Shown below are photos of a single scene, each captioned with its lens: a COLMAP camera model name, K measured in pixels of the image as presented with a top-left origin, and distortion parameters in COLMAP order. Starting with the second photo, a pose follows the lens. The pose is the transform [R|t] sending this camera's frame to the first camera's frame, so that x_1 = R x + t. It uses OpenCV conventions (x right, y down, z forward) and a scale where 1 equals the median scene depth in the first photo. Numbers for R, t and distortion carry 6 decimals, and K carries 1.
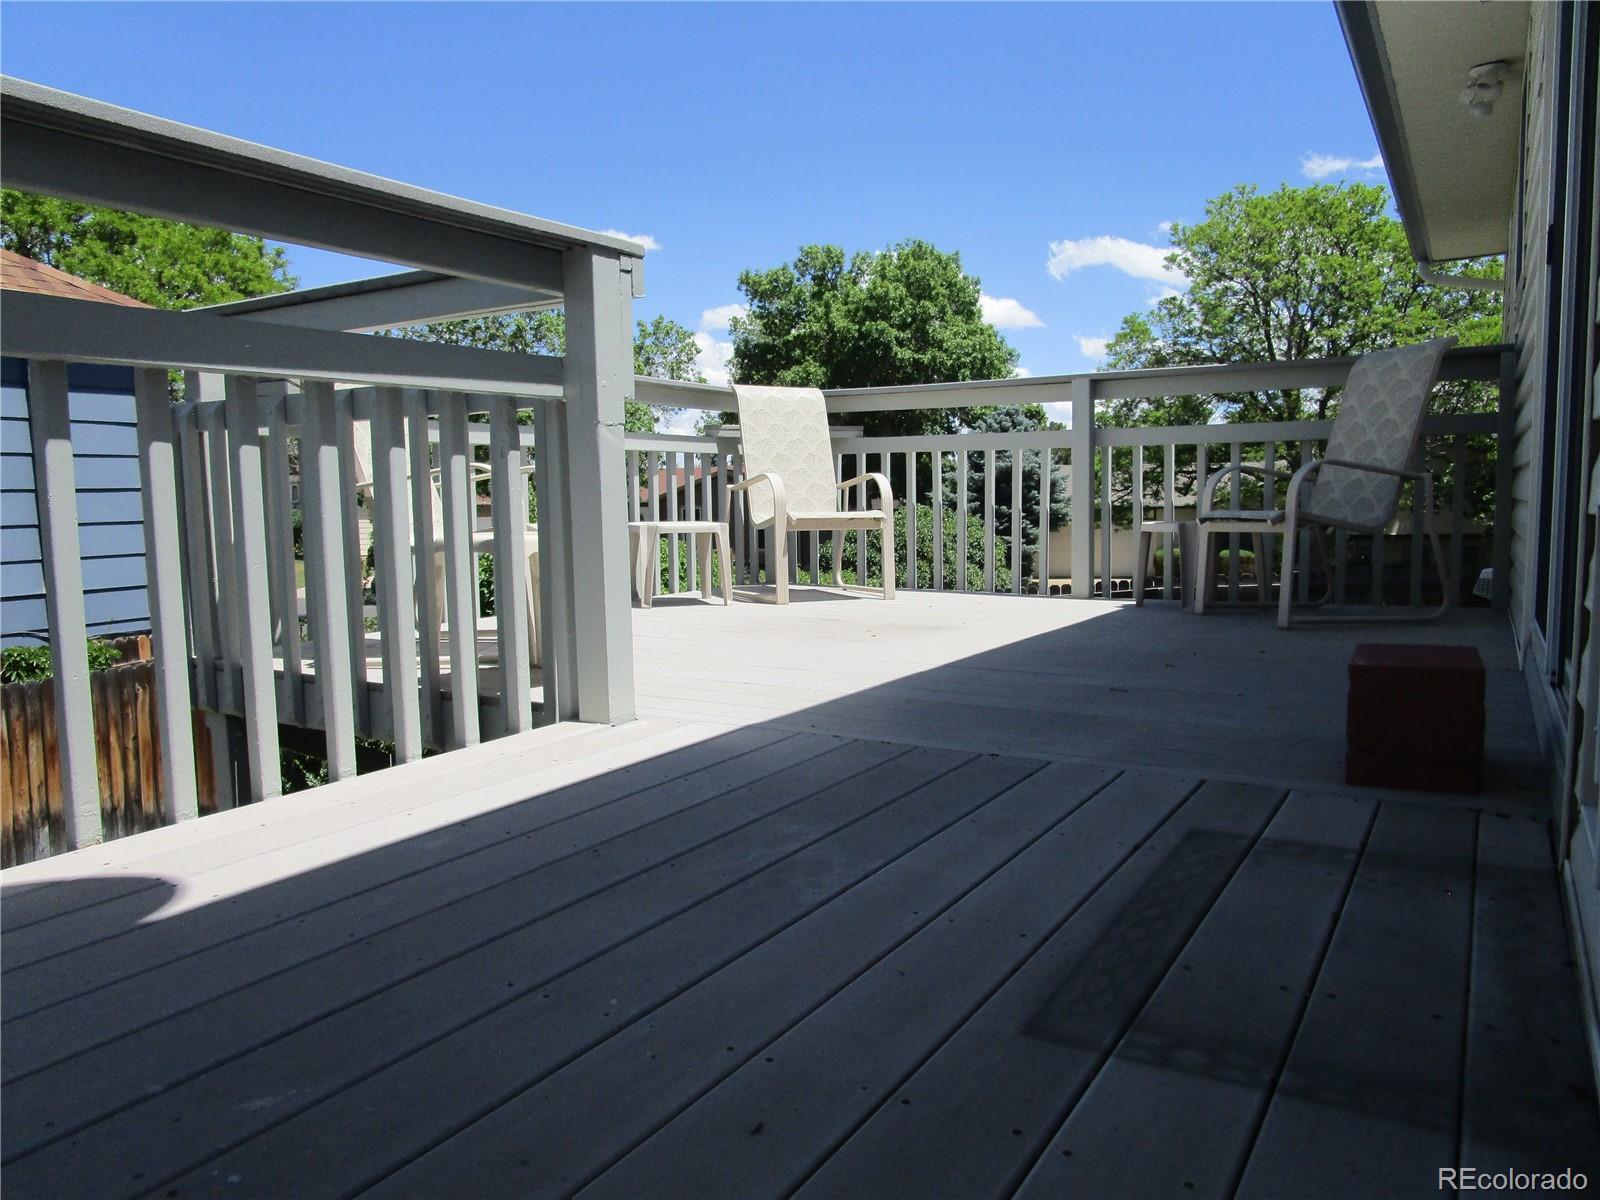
lens RADIAL K [[1136.2, 0, 802.7], [0, 1136.2, 604.3], [0, 0, 1]] dist [-0.024110, 0.002019]
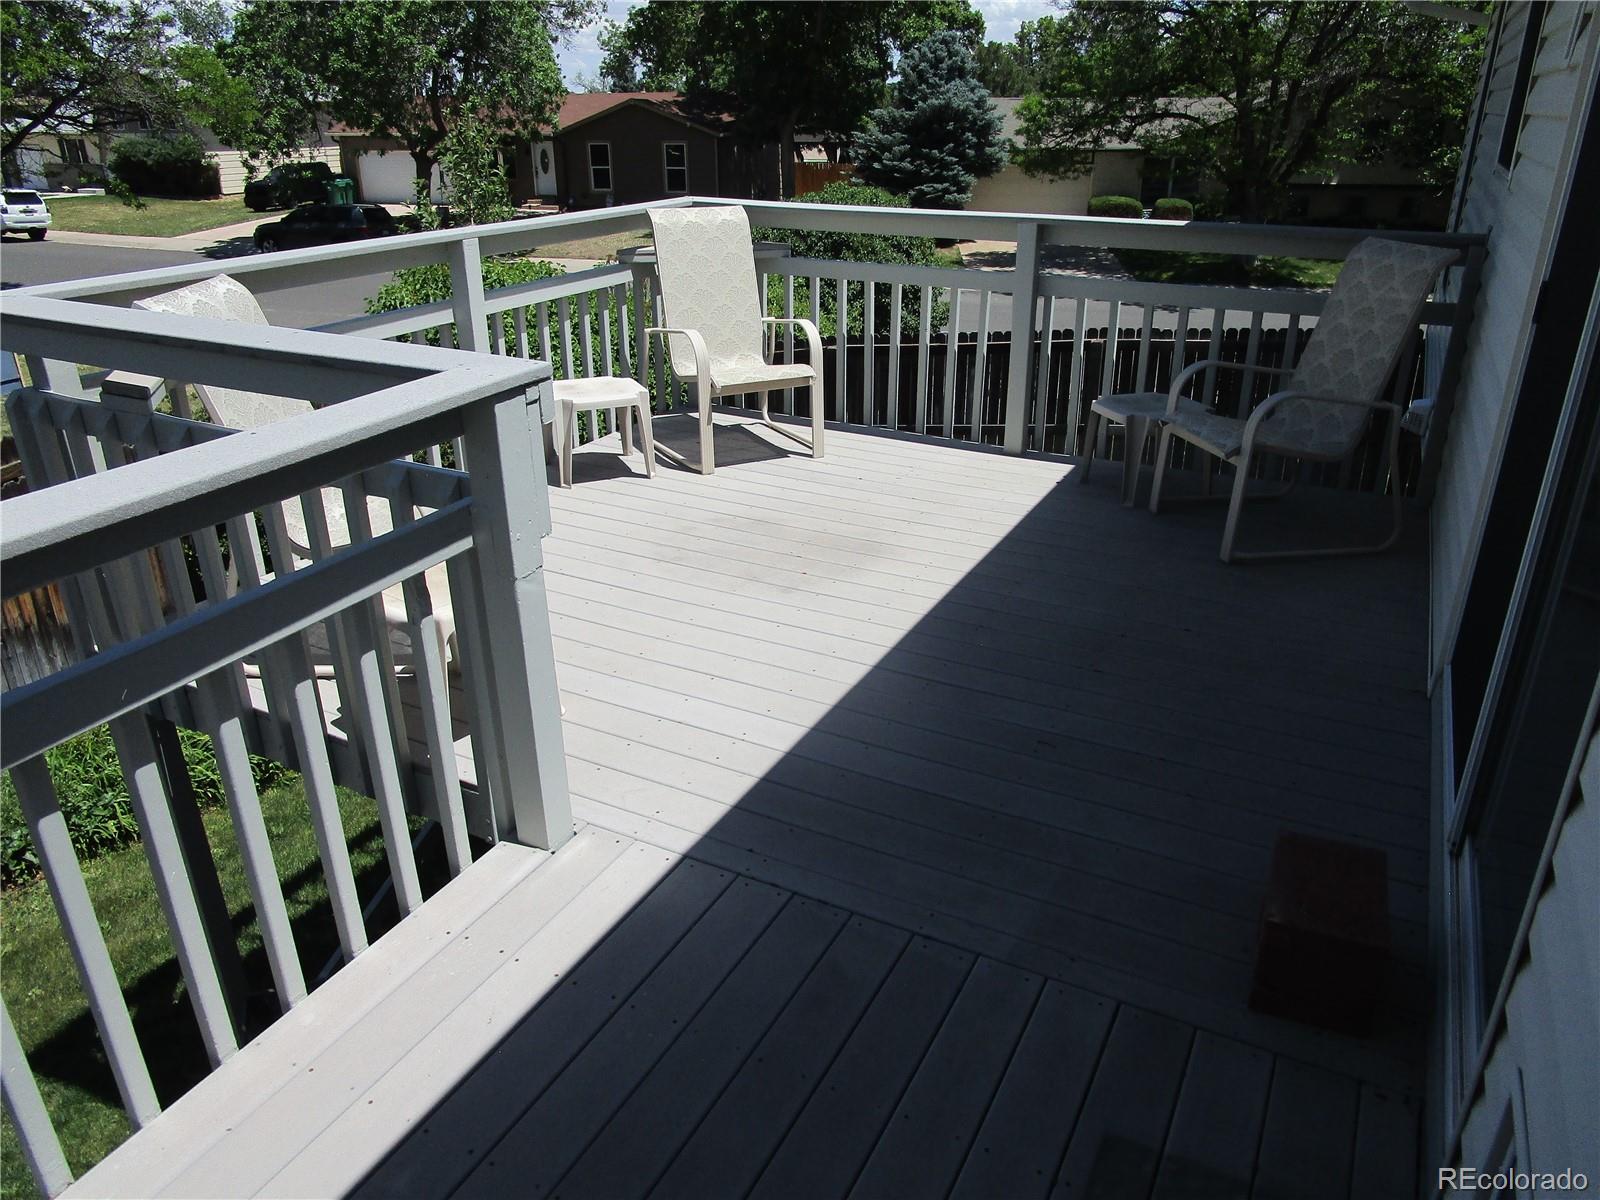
lens RADIAL K [[1136.2, 0, 800.9], [0, 1136.2, 601.6], [0, 0, 1]] dist [-0.024110, 0.002019]
pose [[0.997732, -0.017452, 0.065018, -0.003347], [-0.004067, 0.948422, 0.316985, -0.189204], [-0.067196, -0.316531, 0.946199, 0.043805]]
